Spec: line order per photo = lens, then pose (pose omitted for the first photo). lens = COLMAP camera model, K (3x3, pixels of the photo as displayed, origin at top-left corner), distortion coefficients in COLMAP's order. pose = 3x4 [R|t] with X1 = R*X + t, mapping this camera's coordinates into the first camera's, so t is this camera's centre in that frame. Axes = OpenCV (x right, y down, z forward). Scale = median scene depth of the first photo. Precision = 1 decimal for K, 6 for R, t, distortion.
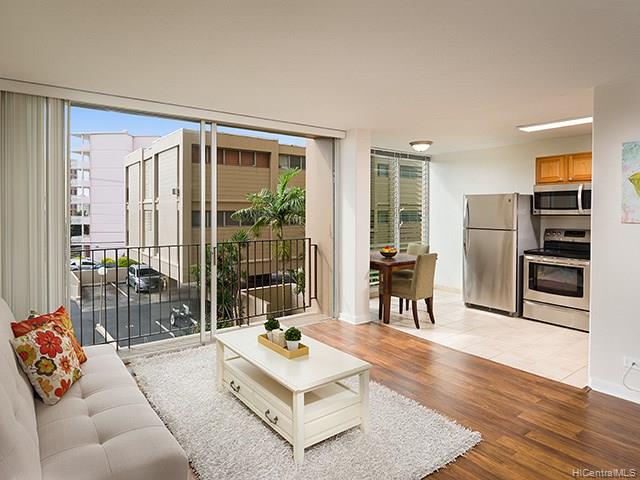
lens RADIAL K [[392.4, 0, 328.3], [0, 392.4, 217.1], [0, 0, 1]] dist [0.044547, 0.000340]
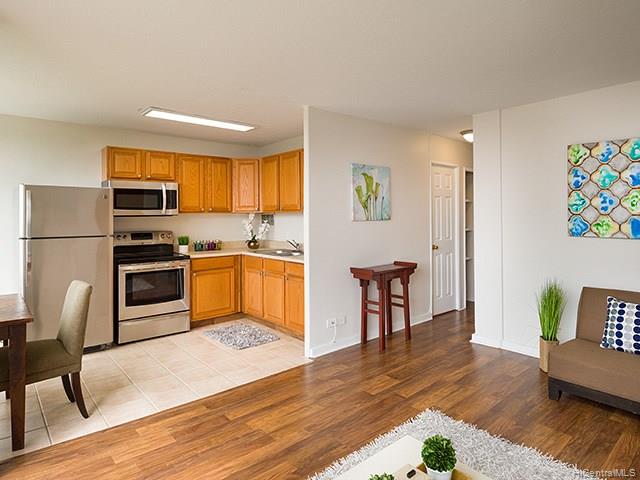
lens RADIAL K [[392.4, 0, 328.3], [0, 392.4, 217.1], [0, 0, 1]] dist [0.044547, 0.000340]
pose [[-0.055162, -0.011807, 0.998408, -0.334627], [0.010652, 0.999866, 0.012413, -0.008998], [-0.998421, 0.011319, -0.055029, 0.629990]]
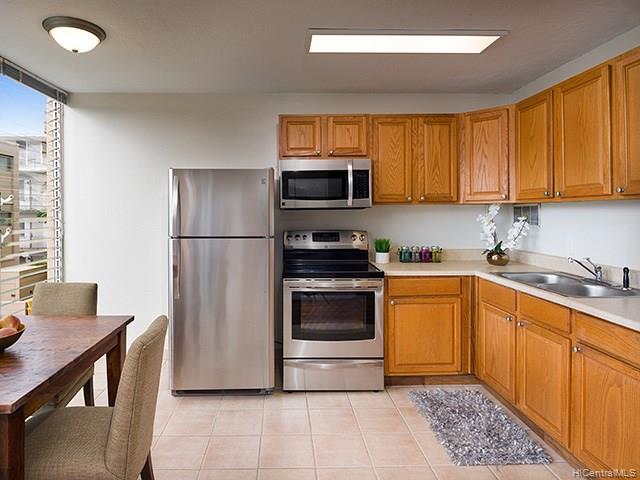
lens RADIAL K [[387.9, 0, 286.1], [0, 387.9, 211.5], [0, 0, 1]] dist [-0.017144, -0.000147]
pose [[0.600442, -0.012694, 0.799568, 0.058960], [0.013570, 0.999892, 0.005684, -0.004831], [-0.799554, 0.007437, 0.600549, 0.676314]]
